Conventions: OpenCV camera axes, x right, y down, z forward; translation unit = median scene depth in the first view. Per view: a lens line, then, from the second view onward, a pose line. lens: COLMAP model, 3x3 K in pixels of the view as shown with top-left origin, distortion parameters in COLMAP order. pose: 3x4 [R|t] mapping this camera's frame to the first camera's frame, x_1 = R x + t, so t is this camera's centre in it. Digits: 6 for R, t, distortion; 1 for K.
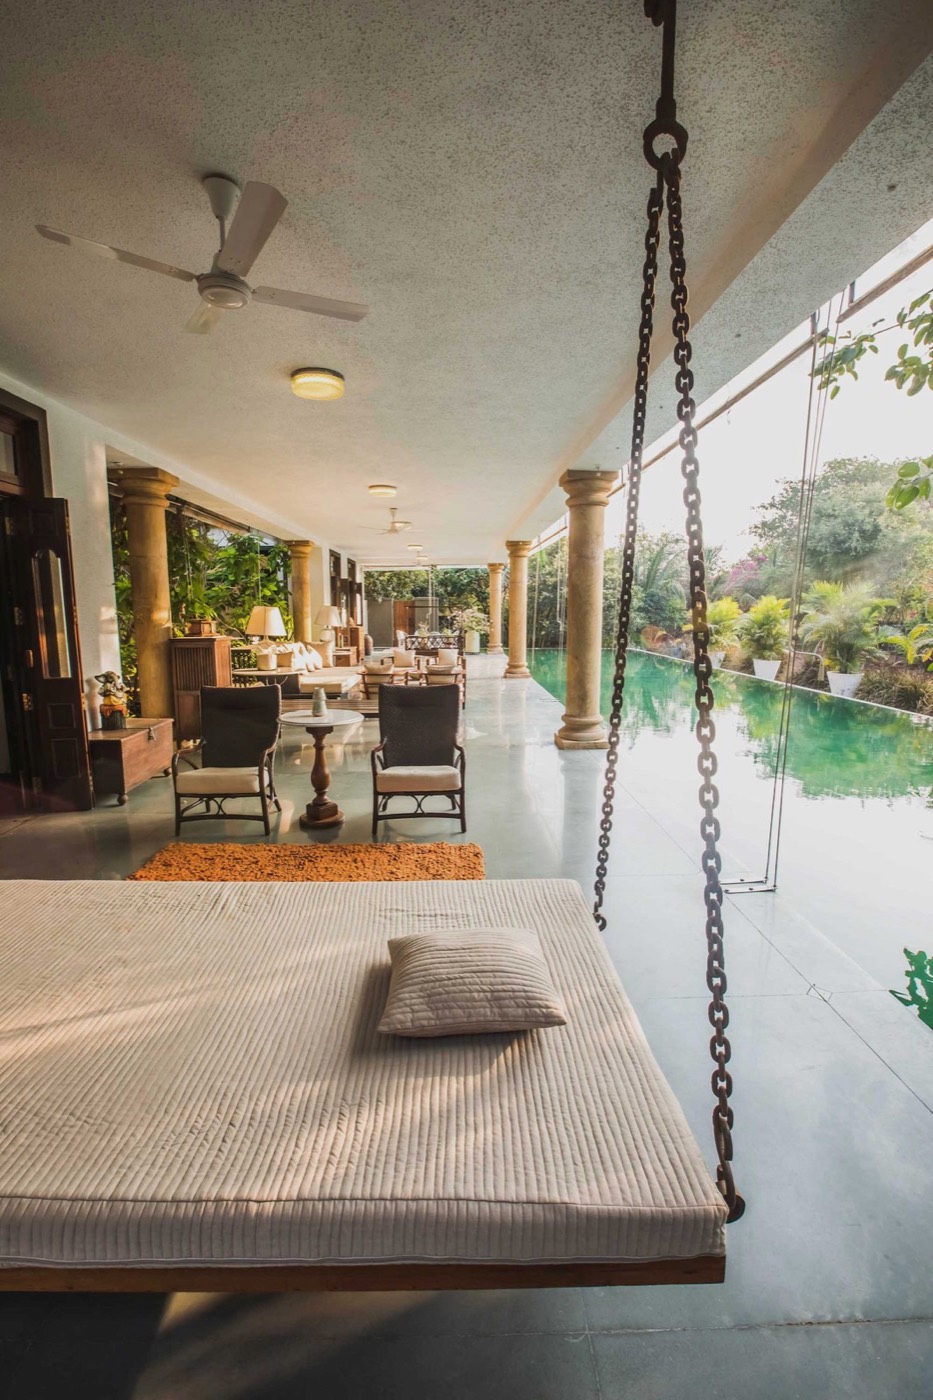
lens RADIAL K [[635.8, 0, 465.0], [0, 635.8, 707.0], [0, 0, 1]] dist [-0.034669, 0.000558]
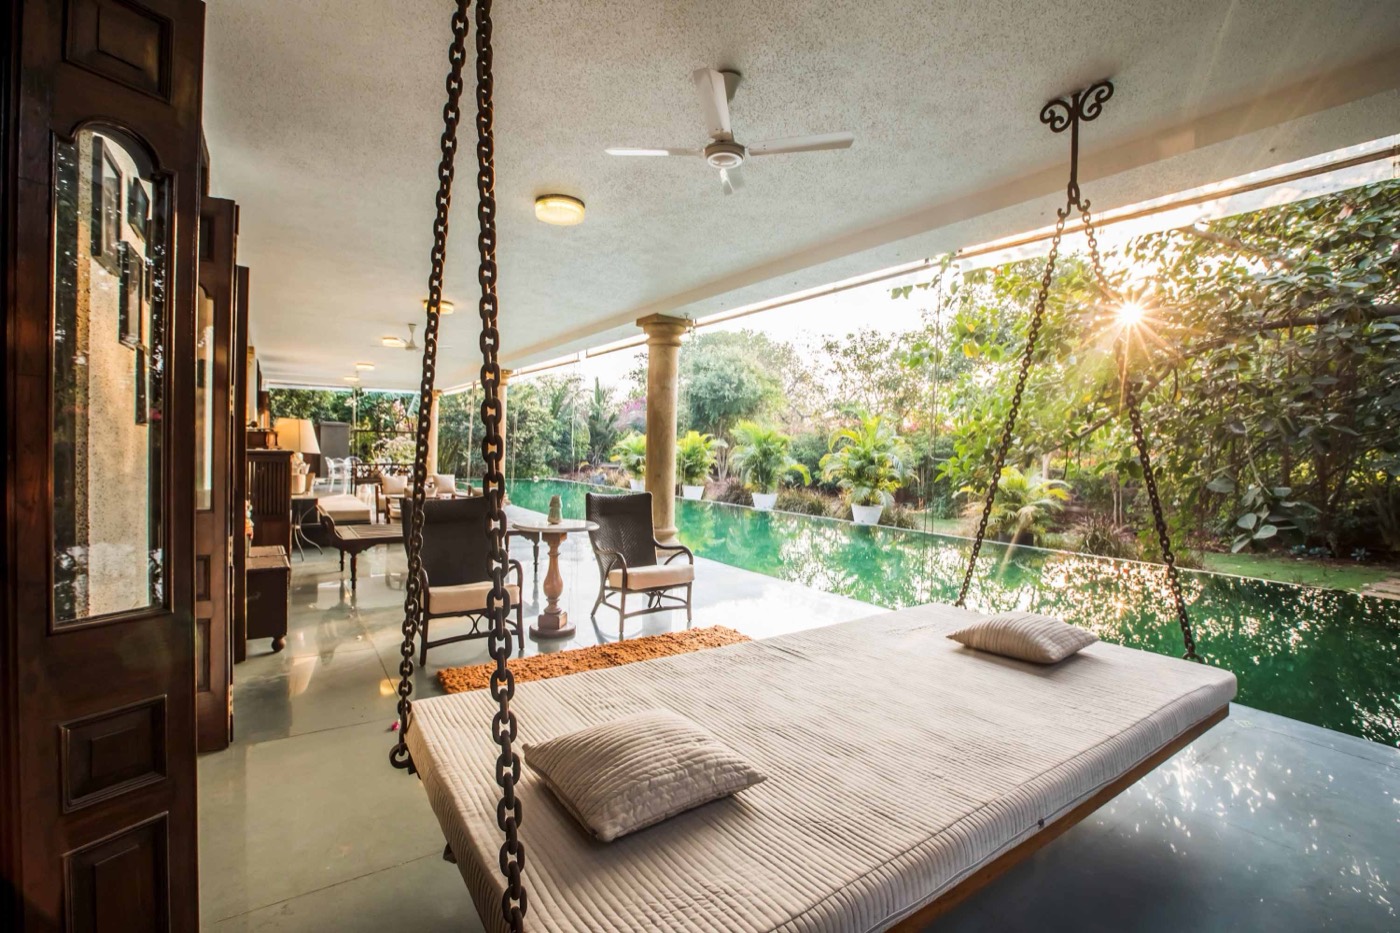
lens RADIAL K [[635.8, 0, 703.1], [0, 635.8, 464.6], [0, 0, 1]] dist [-0.034669, 0.000558]
pose [[0.832017, 0.006424, 0.554713, -0.195025], [0.061718, 0.992654, -0.104067, 0.013505], [-0.551307, 0.120821, 0.825508, 0.009916]]
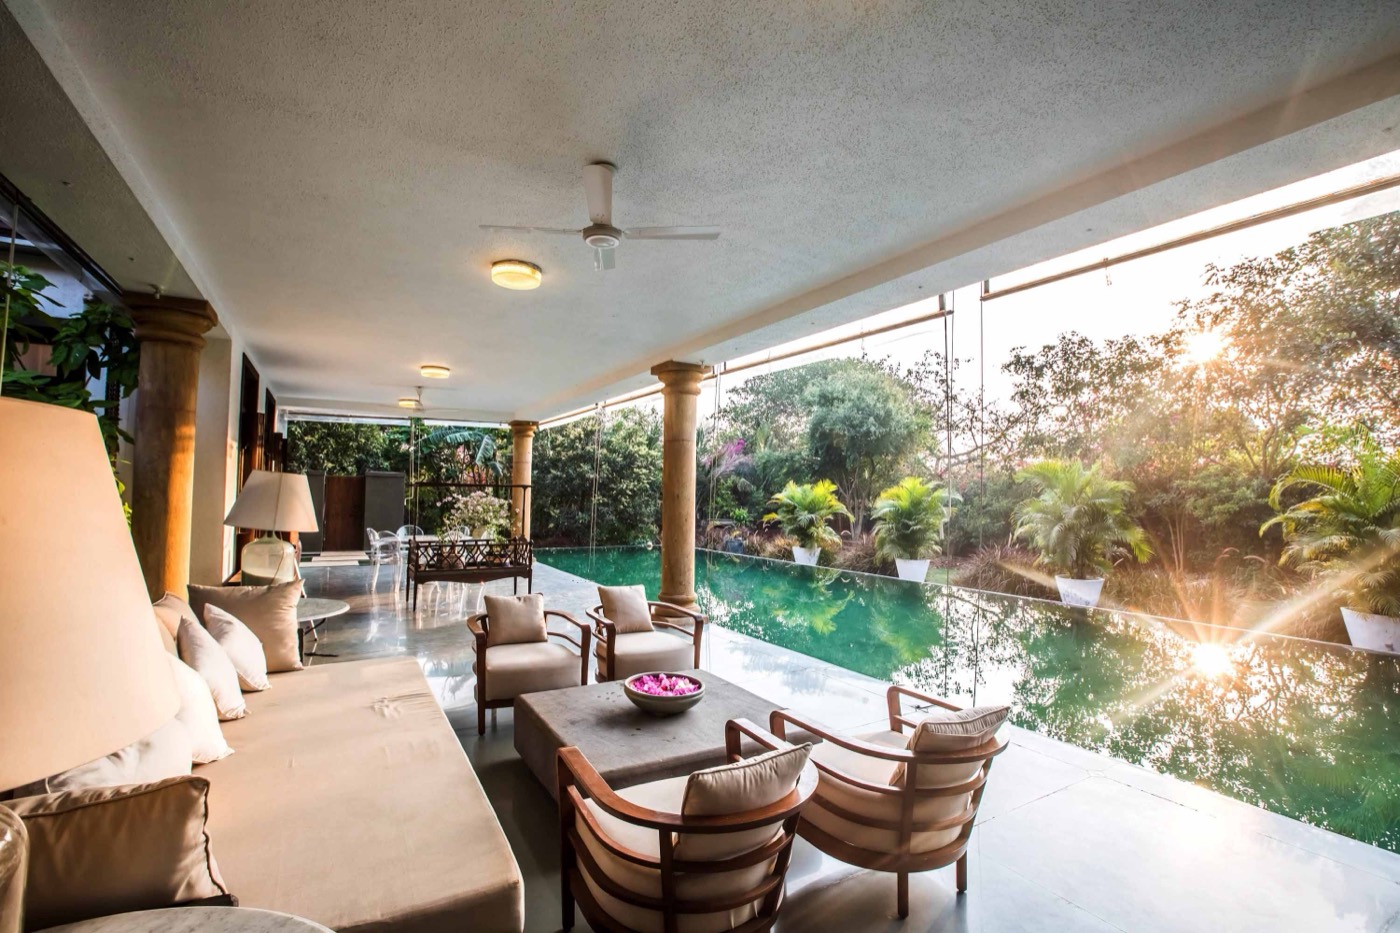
lens RADIAL K [[635.8, 0, 691.5], [0, 635.8, 468.2], [0, 0, 1]] dist [-0.034669, 0.000558]
pose [[0.875735, 0.029868, 0.481867, -0.157834], [0.064090, 0.982059, -0.177348, -0.076185], [-0.478519, 0.186193, 0.858109, 0.527682]]
